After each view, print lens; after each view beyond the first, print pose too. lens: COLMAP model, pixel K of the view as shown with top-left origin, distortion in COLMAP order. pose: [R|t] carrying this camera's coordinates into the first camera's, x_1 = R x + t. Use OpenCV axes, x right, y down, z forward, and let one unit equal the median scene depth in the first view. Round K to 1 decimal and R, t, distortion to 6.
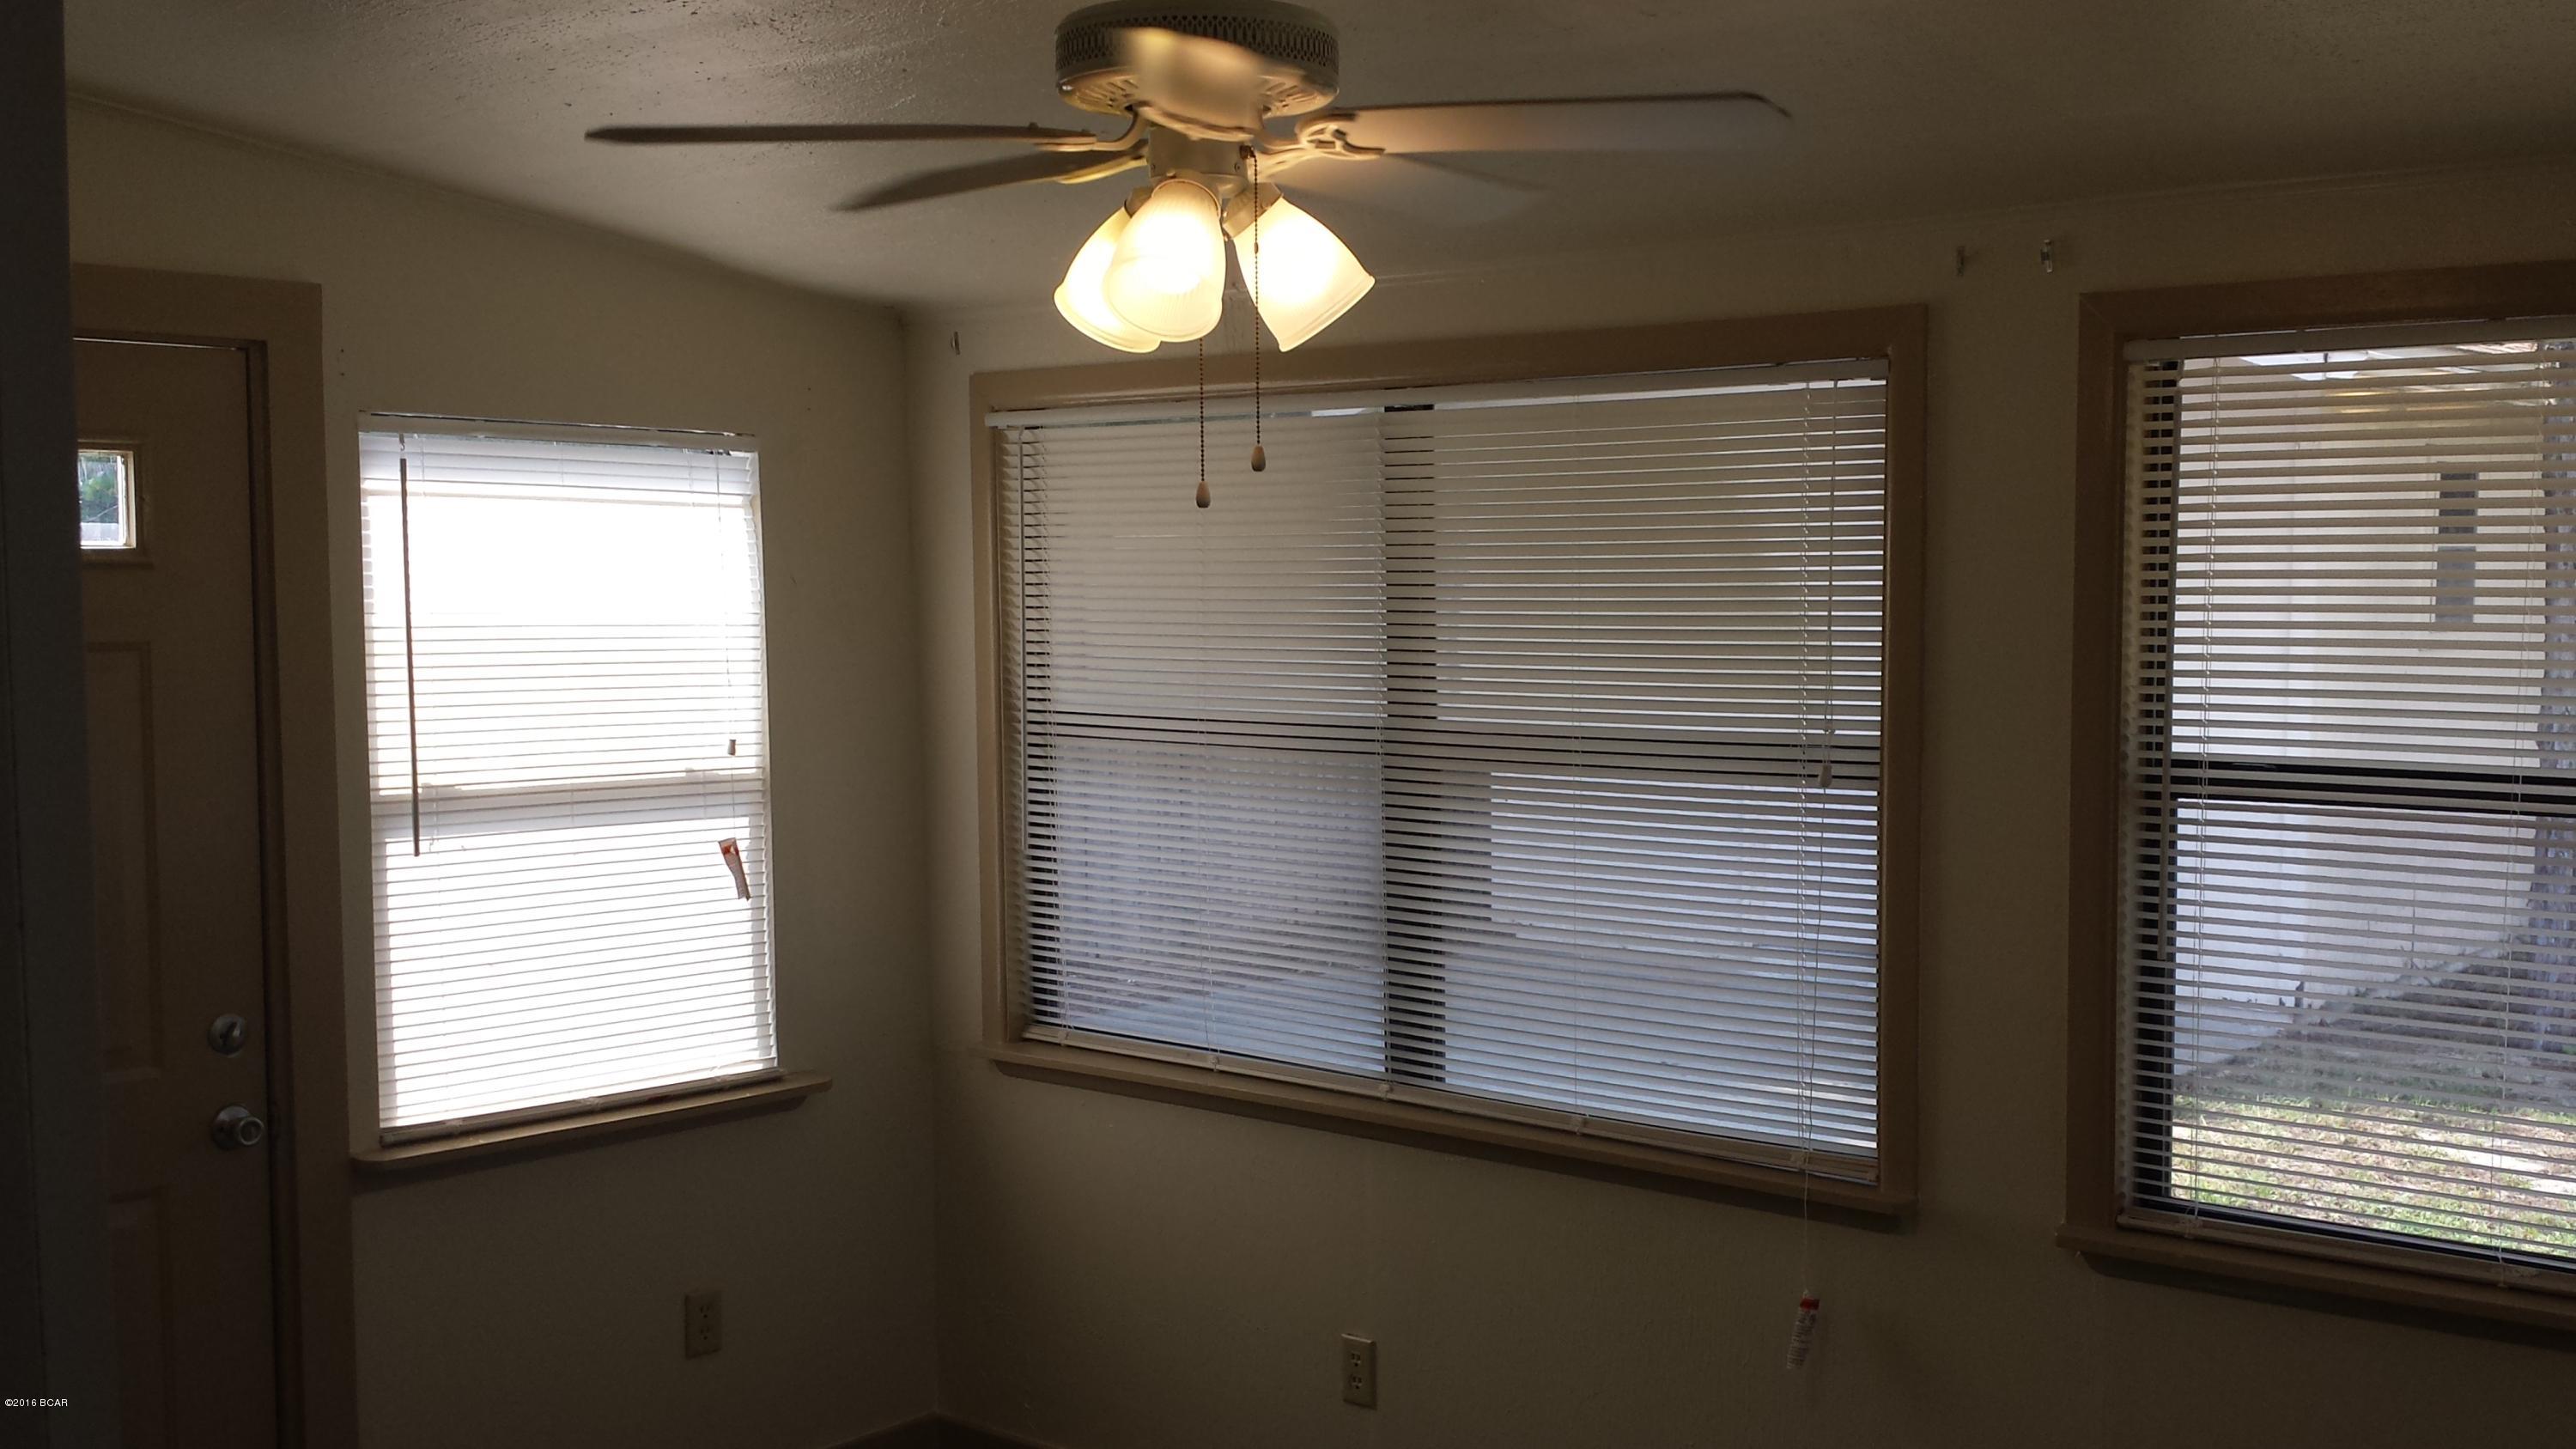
lens RADIAL K [[2661.2, 0, 1300.3], [0, 2661.2, 774.9], [0, 0, 1]] dist [0.186497, -0.498450]
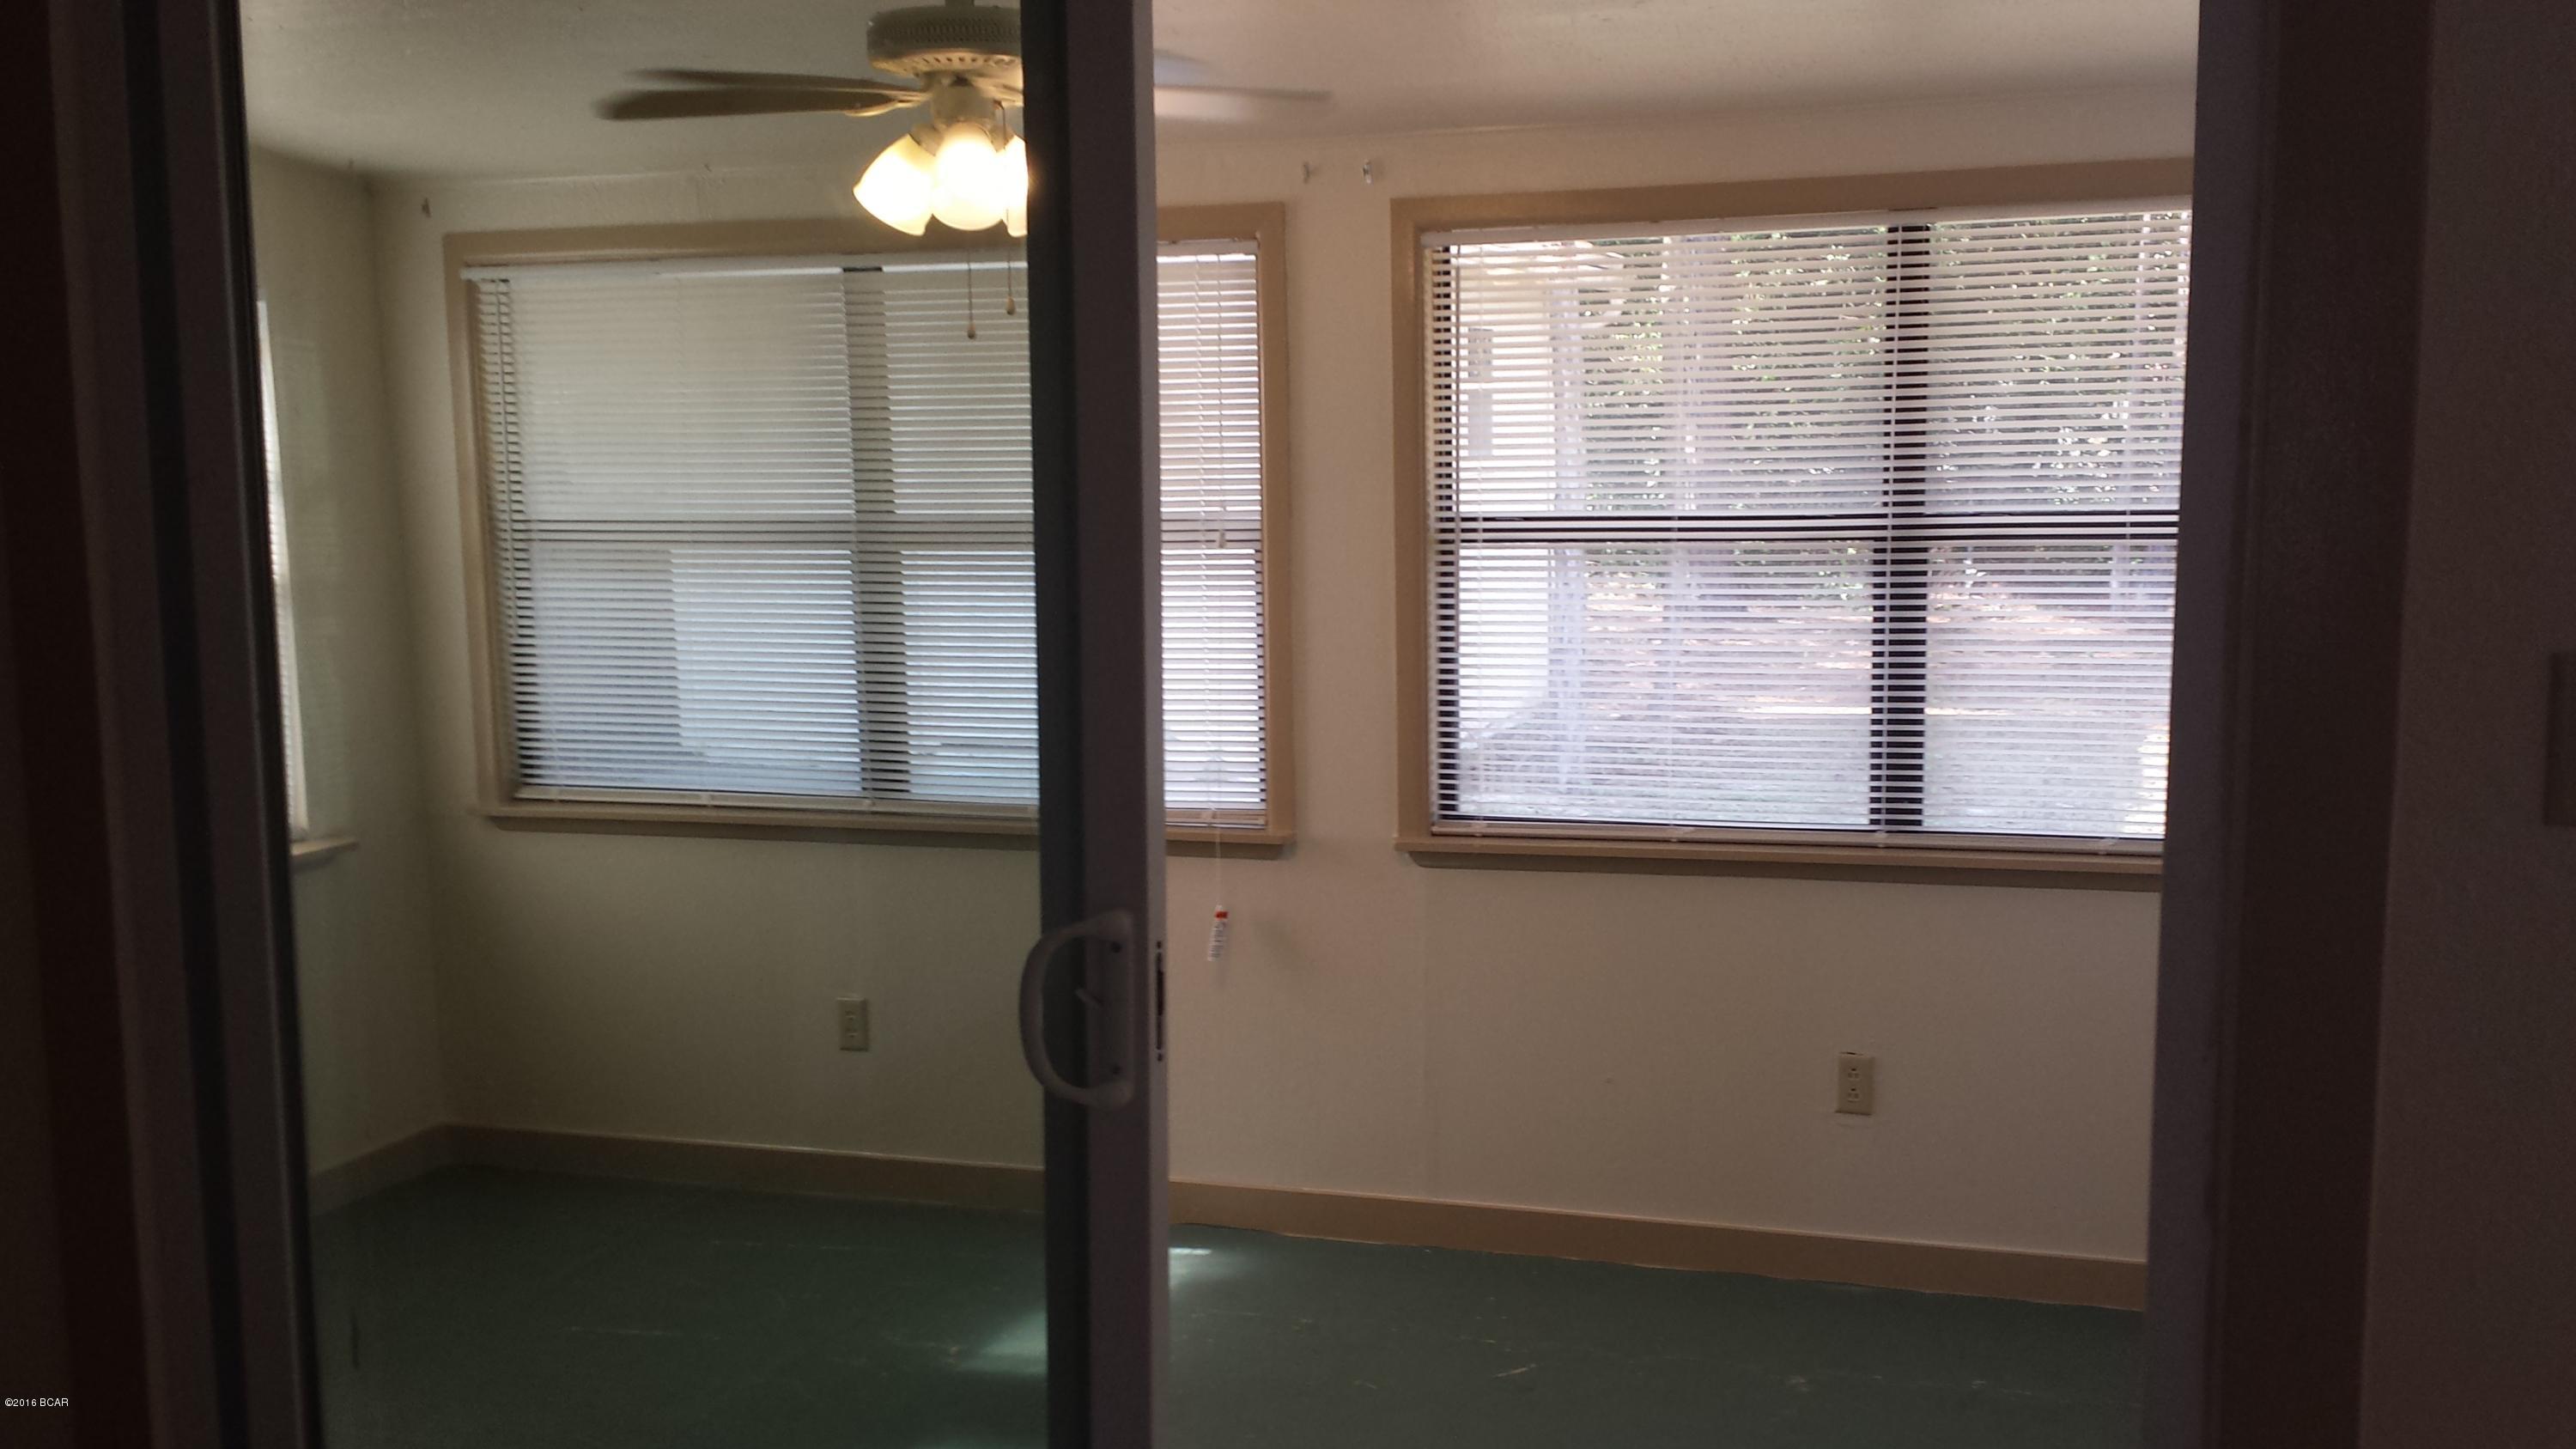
lens RADIAL K [[2661.2, 0, 1300.3], [0, 2661.2, 774.9], [0, 0, 1]] dist [0.186497, -0.498450]
pose [[0.928099, -0.062147, 0.367110, -0.287658], [0.043506, 0.997319, 0.058844, 0.042764], [-0.369783, -0.038642, 0.928314, -0.320884]]
